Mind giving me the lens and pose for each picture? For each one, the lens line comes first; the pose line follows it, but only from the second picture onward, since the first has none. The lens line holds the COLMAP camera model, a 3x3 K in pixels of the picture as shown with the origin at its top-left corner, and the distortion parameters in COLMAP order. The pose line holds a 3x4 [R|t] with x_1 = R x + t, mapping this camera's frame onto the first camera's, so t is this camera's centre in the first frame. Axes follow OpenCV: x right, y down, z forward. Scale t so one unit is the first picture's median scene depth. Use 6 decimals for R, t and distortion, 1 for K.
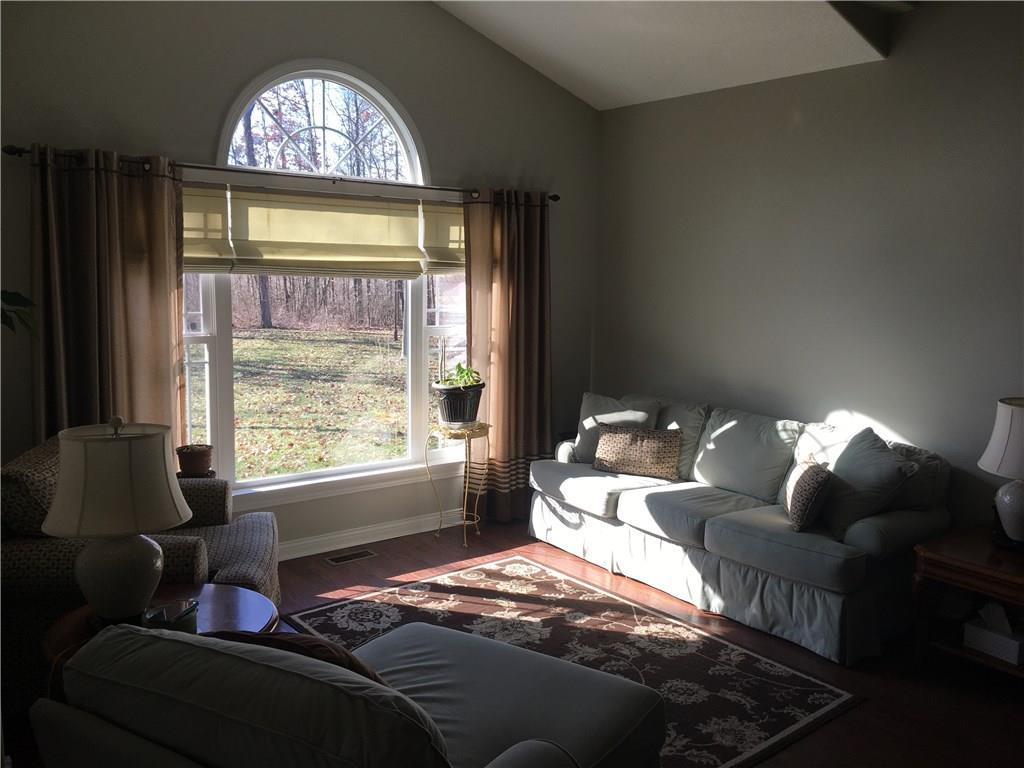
lens RADIAL K [[866.1, 0, 524.0], [0, 866.1, 381.4], [0, 0, 1]] dist [0.045990, -0.002453]
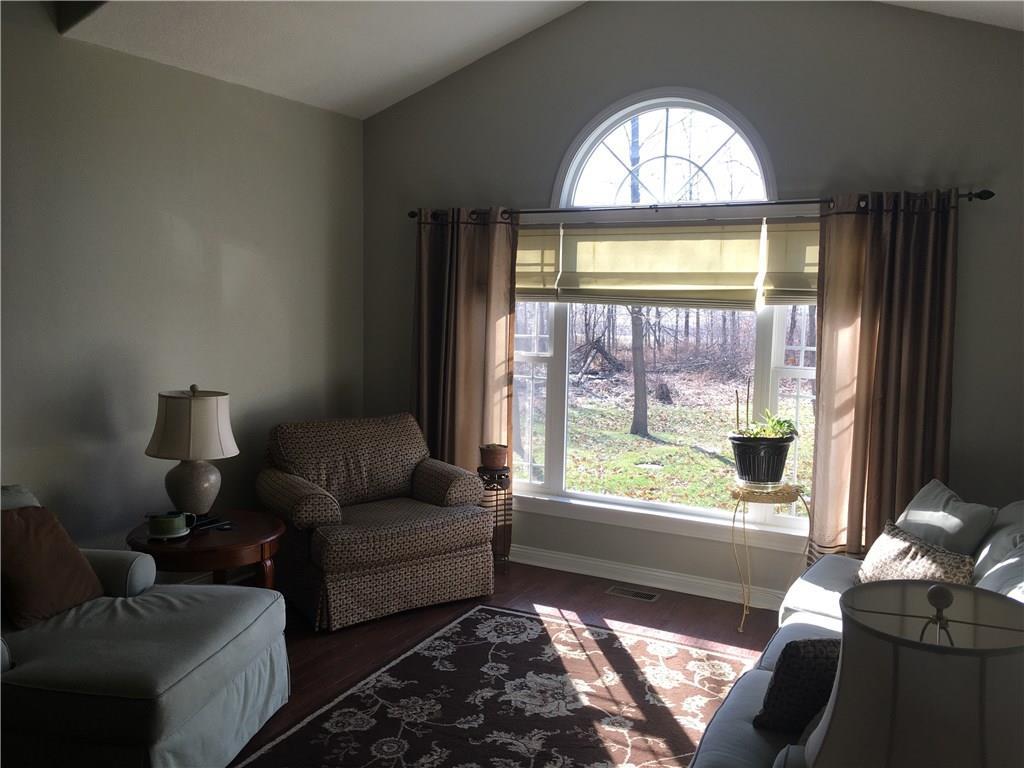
lens RADIAL K [[866.1, 0, 524.0], [0, 866.1, 381.4], [0, 0, 1]] dist [0.045990, -0.002453]
pose [[0.404649, 0.080999, -0.910878, 0.678779], [-0.129010, 0.991164, 0.030827, -0.051355], [0.905326, 0.105038, 0.411524, 0.514617]]
